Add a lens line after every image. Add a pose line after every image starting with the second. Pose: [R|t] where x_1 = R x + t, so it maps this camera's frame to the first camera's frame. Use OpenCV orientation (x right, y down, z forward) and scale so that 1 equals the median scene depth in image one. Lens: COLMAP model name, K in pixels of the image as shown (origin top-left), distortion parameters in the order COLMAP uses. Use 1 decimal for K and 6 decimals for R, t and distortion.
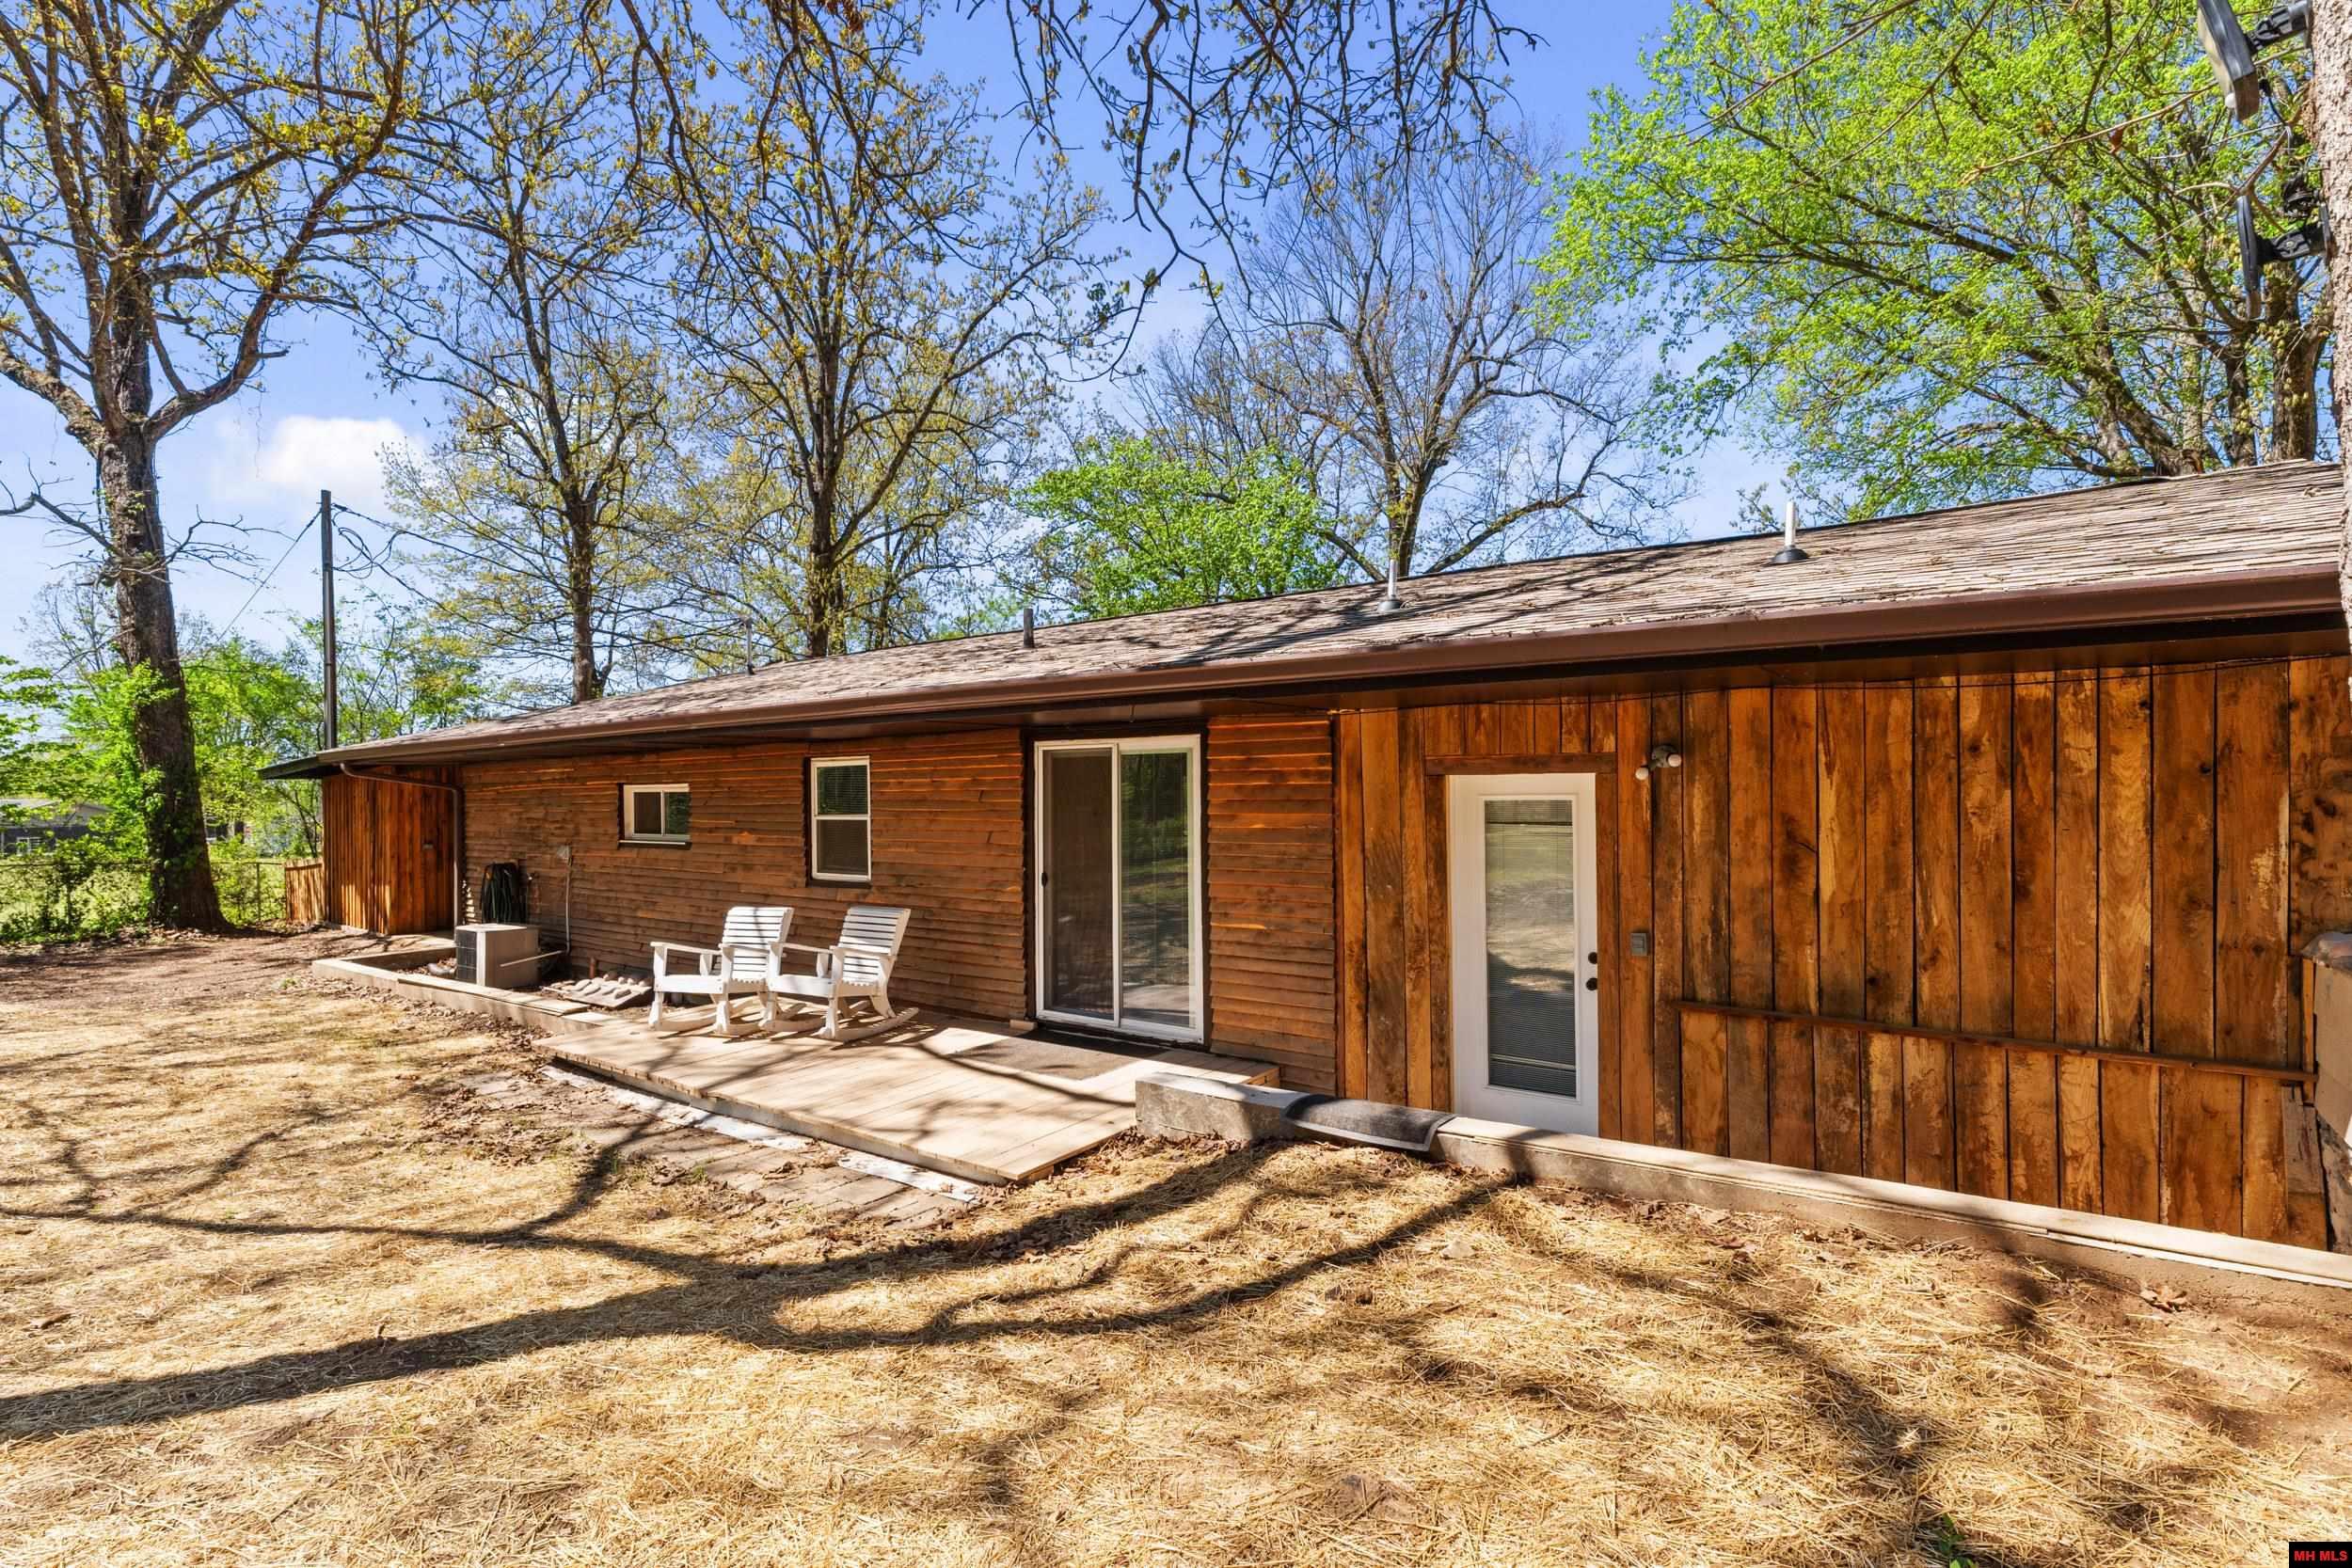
lens RADIAL K [[1099.3, 0, 1176.0], [0, 1099.3, 784.0], [0, 0, 1]] dist [-0.000977, -0.000262]
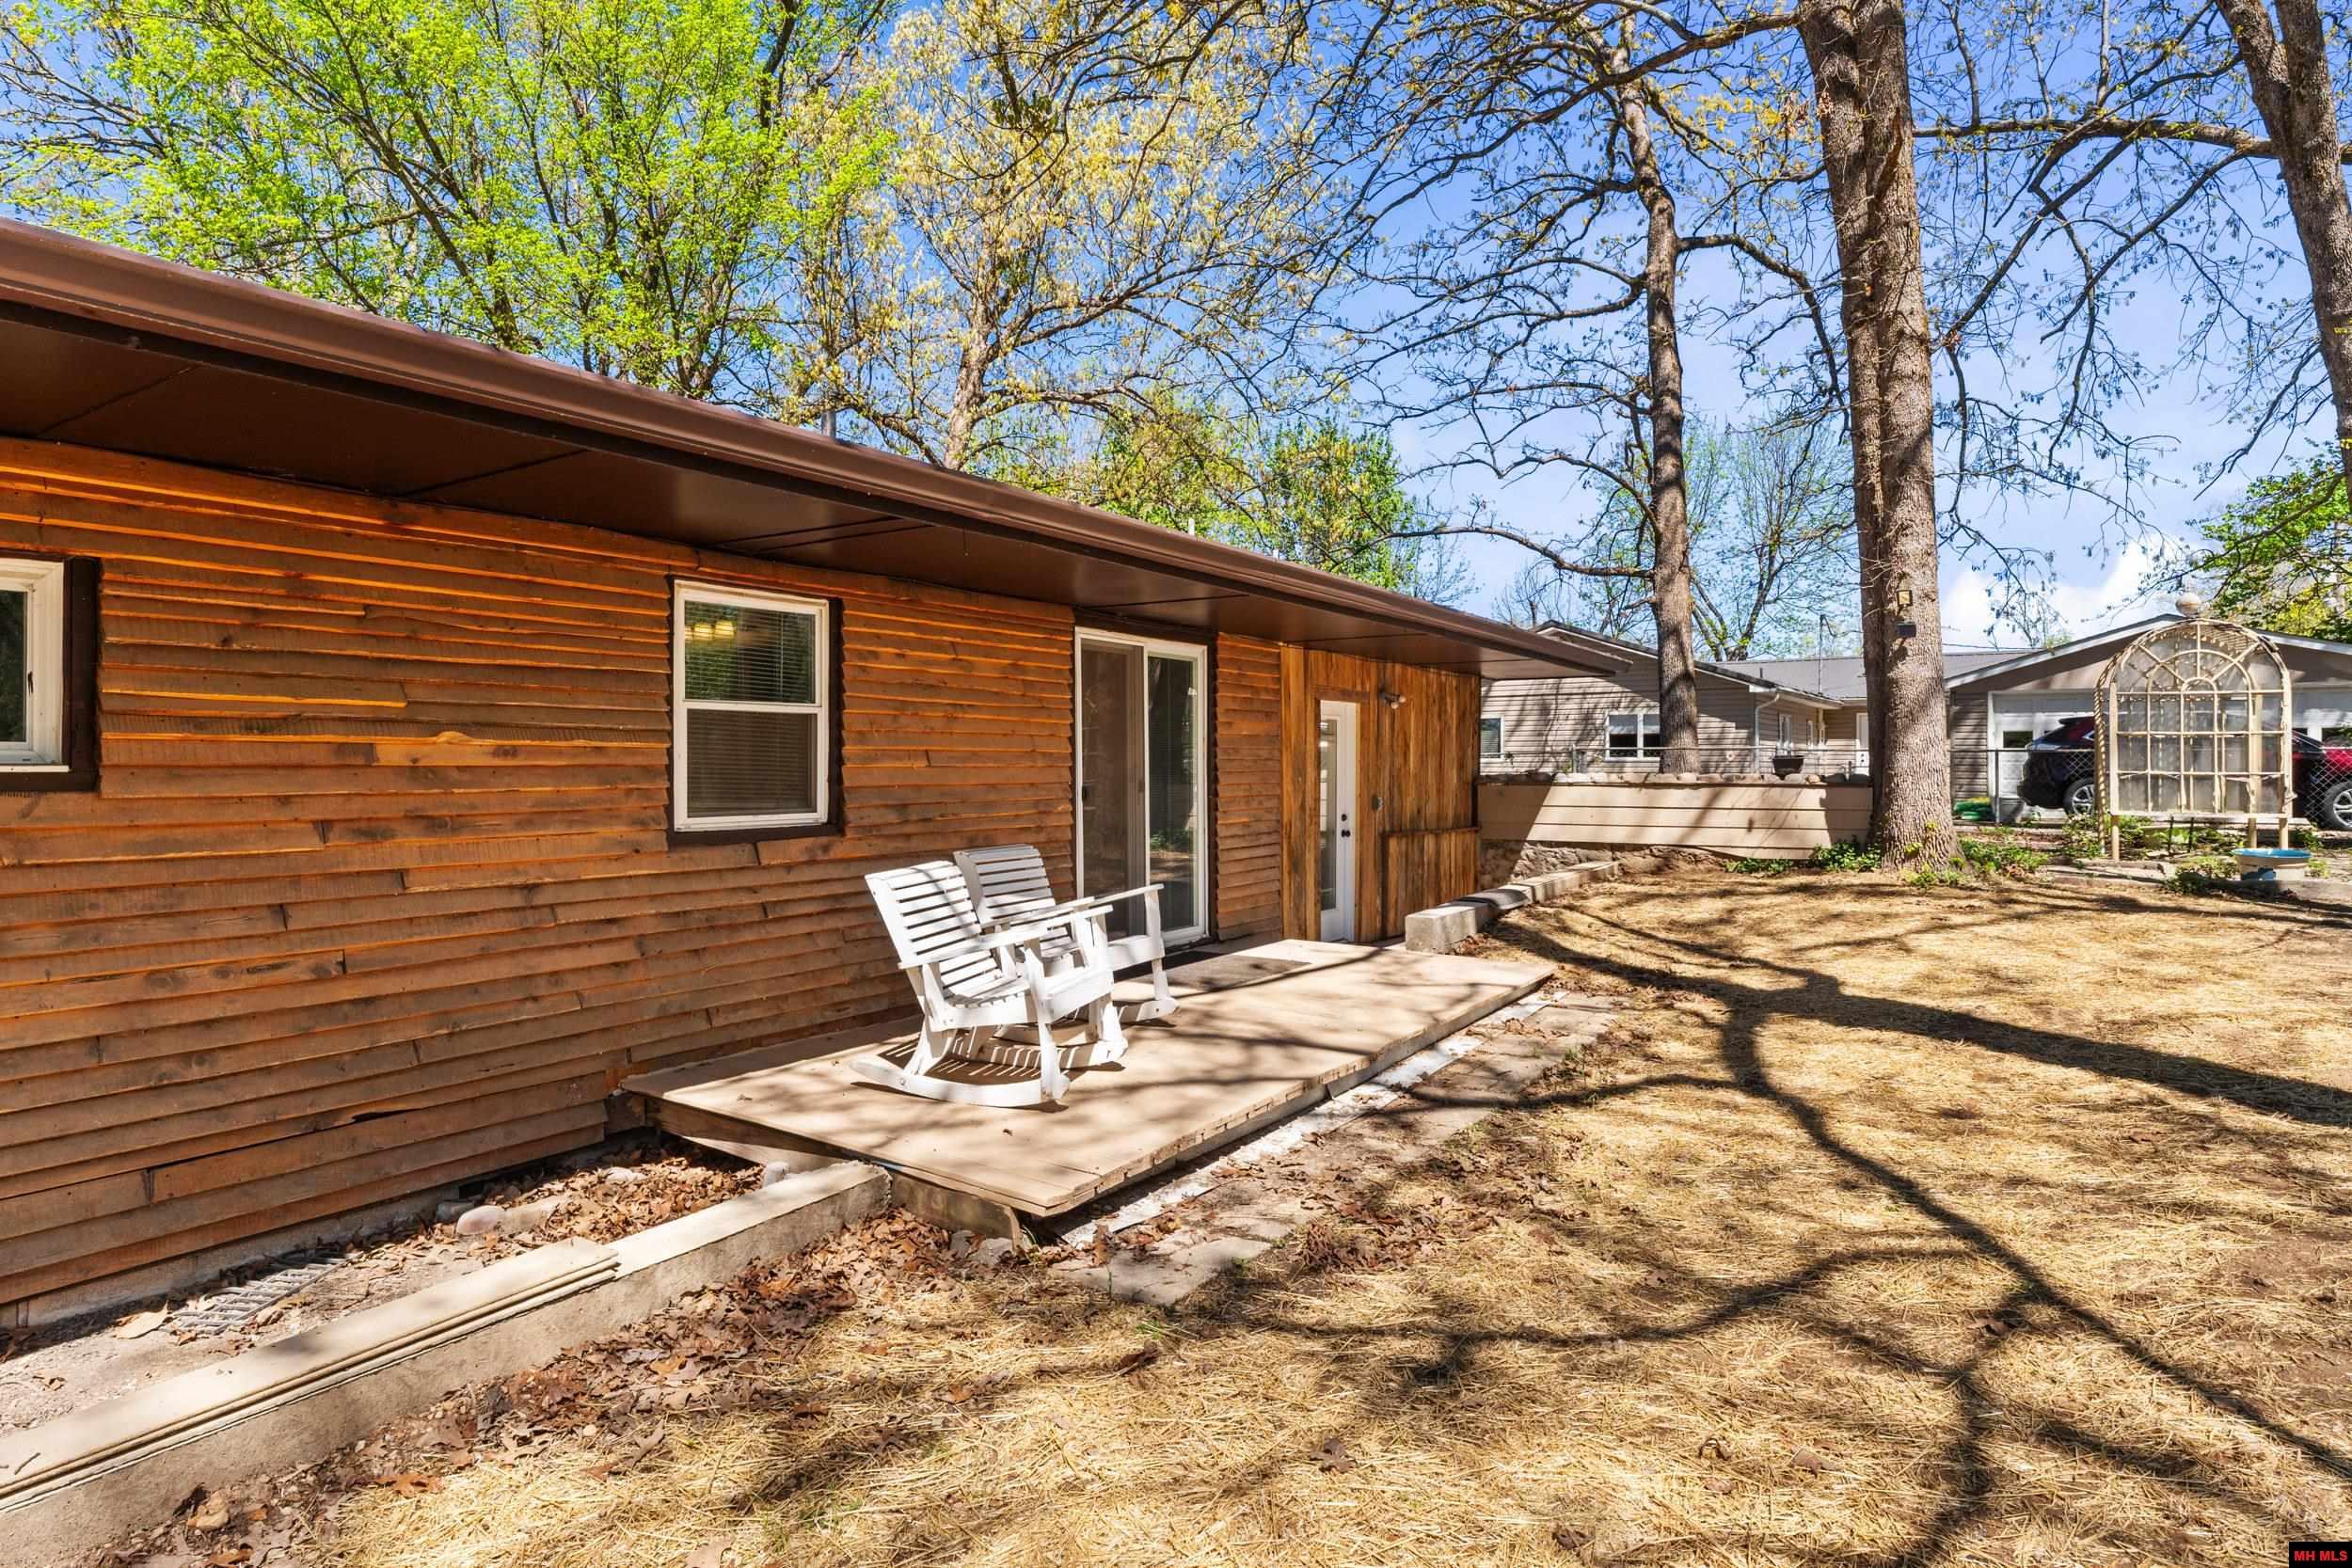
lens RADIAL K [[1309.1, 0, 1176.0], [0, 1309.1, 784.0], [0, 0, 1]] dist [-0.000103, 0.000155]
pose [[-0.071377, 0.002830, 0.997445, -1.223311], [0.004078, 0.999988, -0.002545, 0.090457], [-0.997441, 0.003886, -0.071388, 1.107991]]
